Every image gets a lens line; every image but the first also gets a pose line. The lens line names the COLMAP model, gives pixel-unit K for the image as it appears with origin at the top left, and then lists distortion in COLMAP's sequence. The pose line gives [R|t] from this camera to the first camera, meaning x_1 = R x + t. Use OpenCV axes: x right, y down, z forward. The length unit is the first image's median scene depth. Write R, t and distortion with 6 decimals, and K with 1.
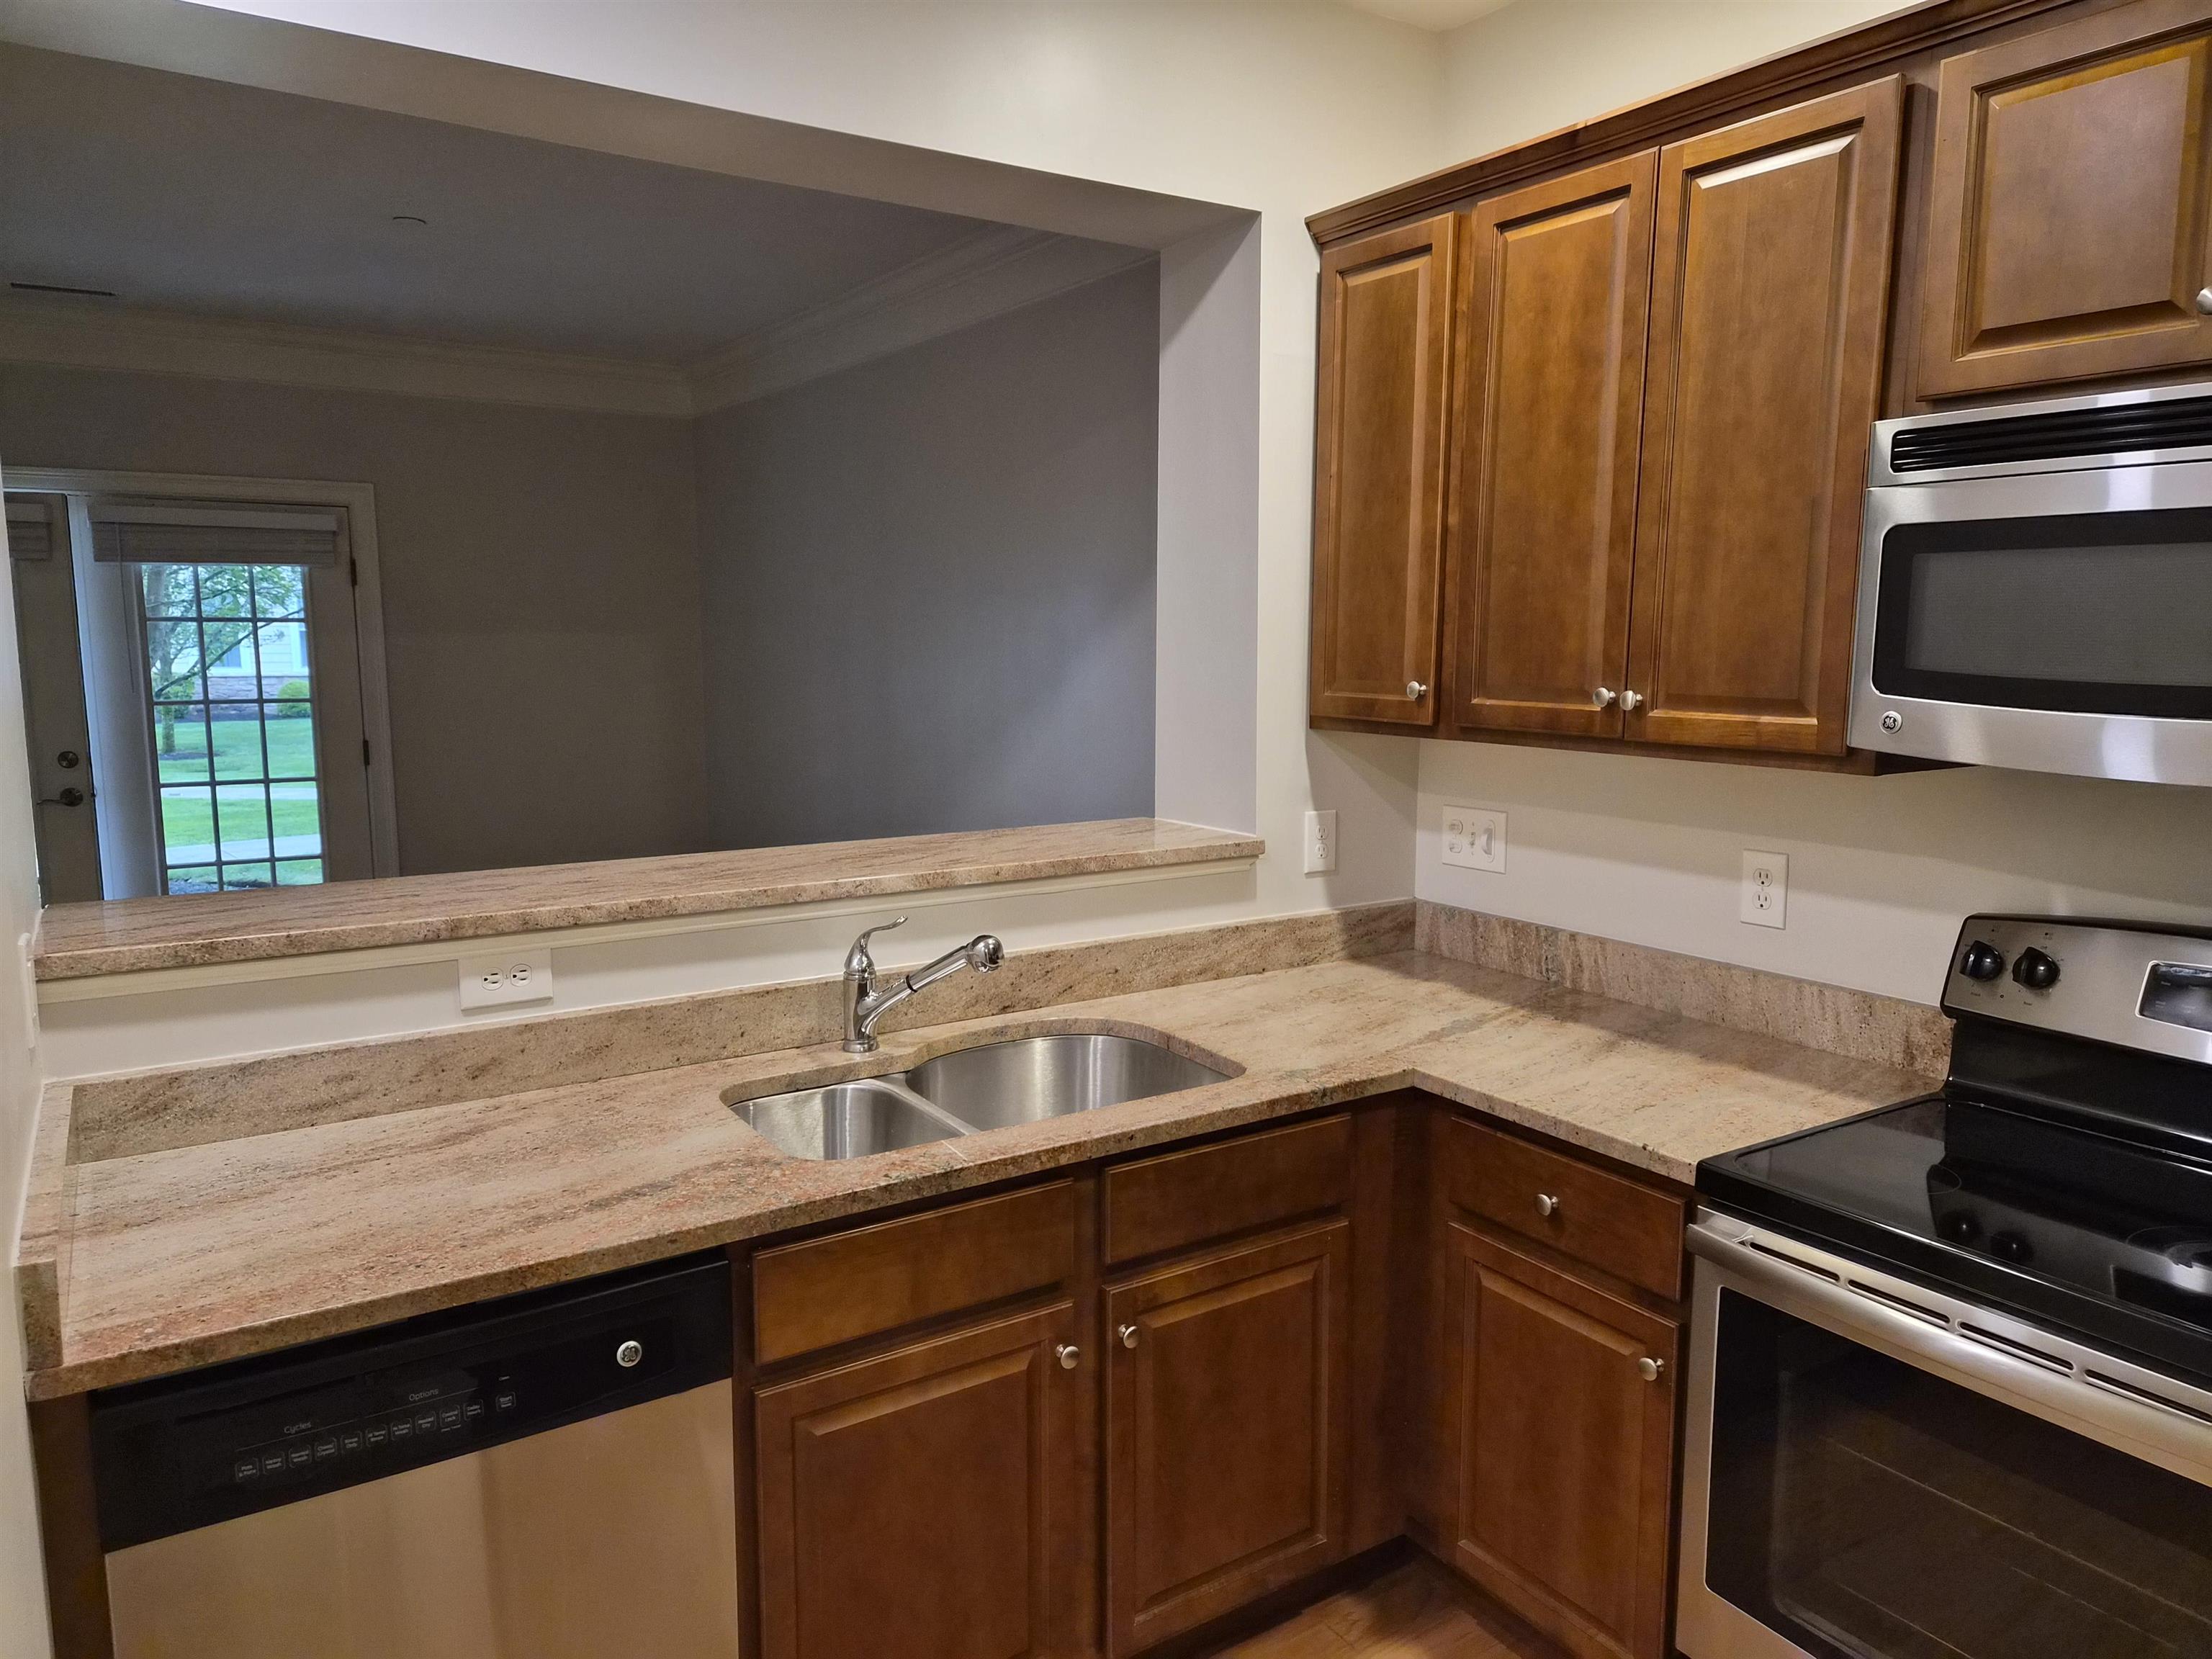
lens RADIAL K [[1497.1, 0, 1093.8], [0, 1497.1, 831.1], [0, 0, 1]] dist [0.068696, -0.067688]
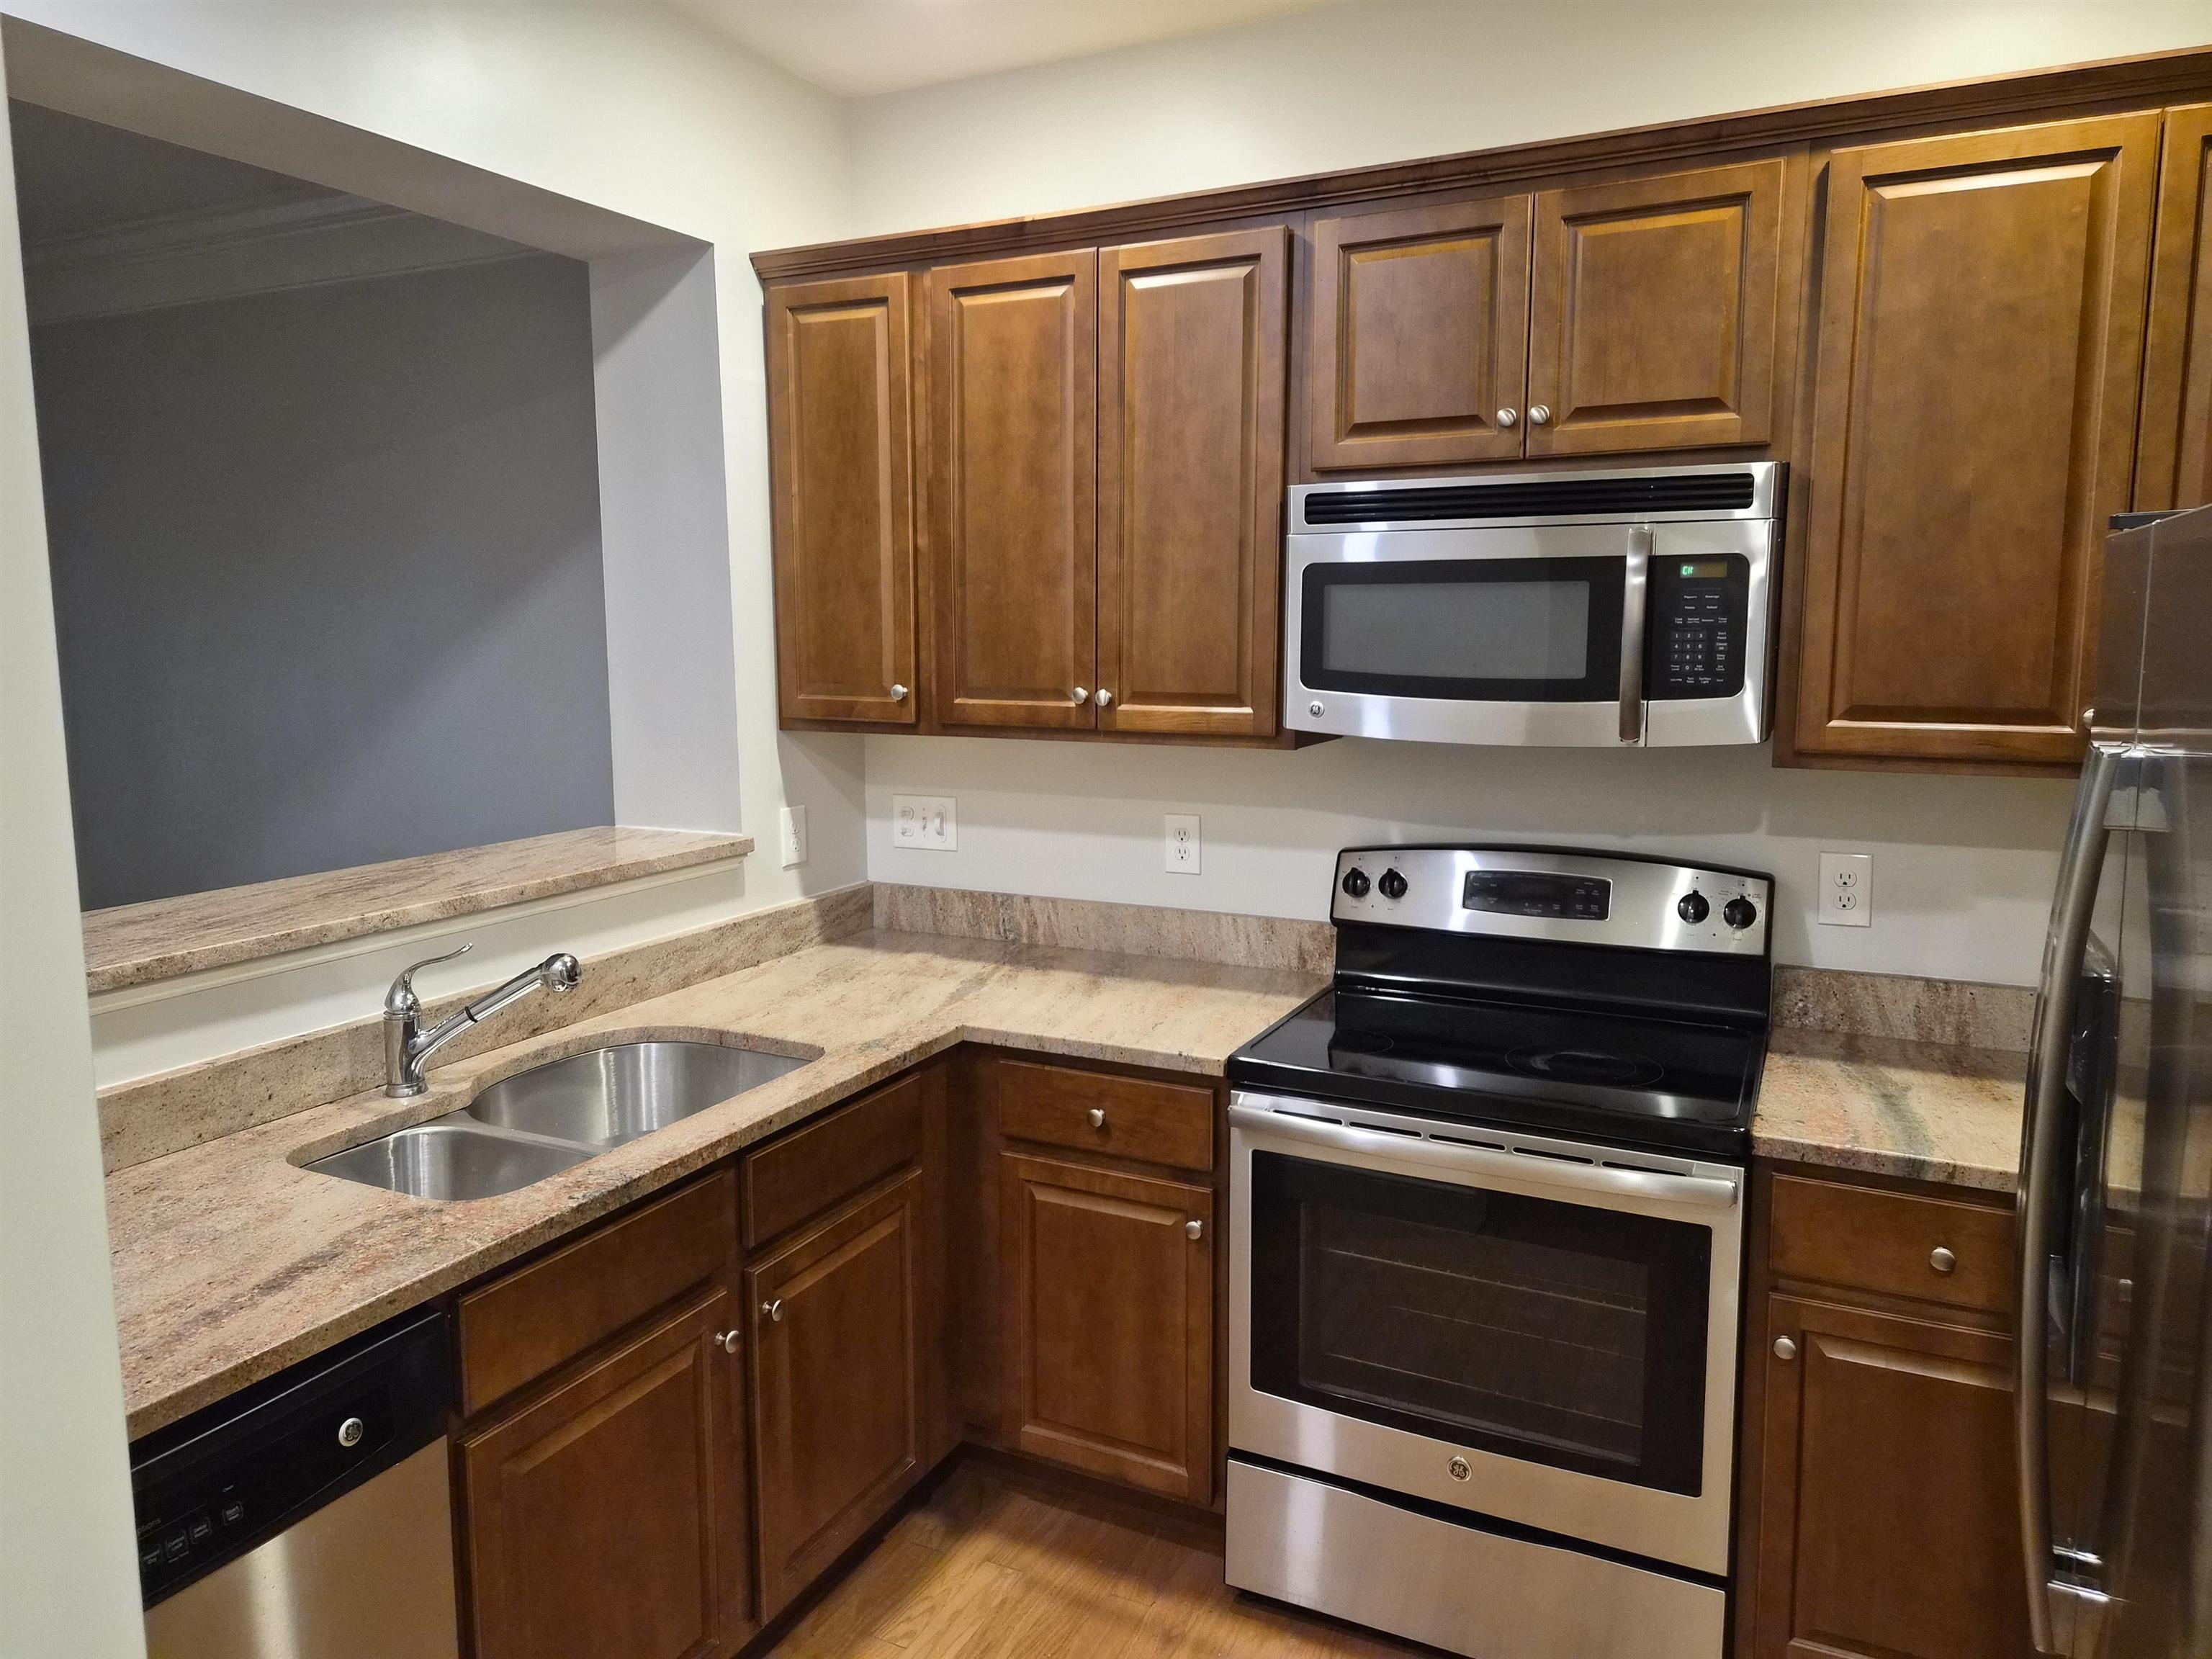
lens RADIAL K [[1494.5, 0, 1100.3], [0, 1494.5, 801.7], [0, 0, 1]] dist [0.066412, -0.073644]
pose [[0.859753, -0.066160, 0.506407, -0.259684], [0.073422, 0.997285, 0.005640, -0.009513], [-0.505405, 0.032332, 0.862276, -0.036623]]
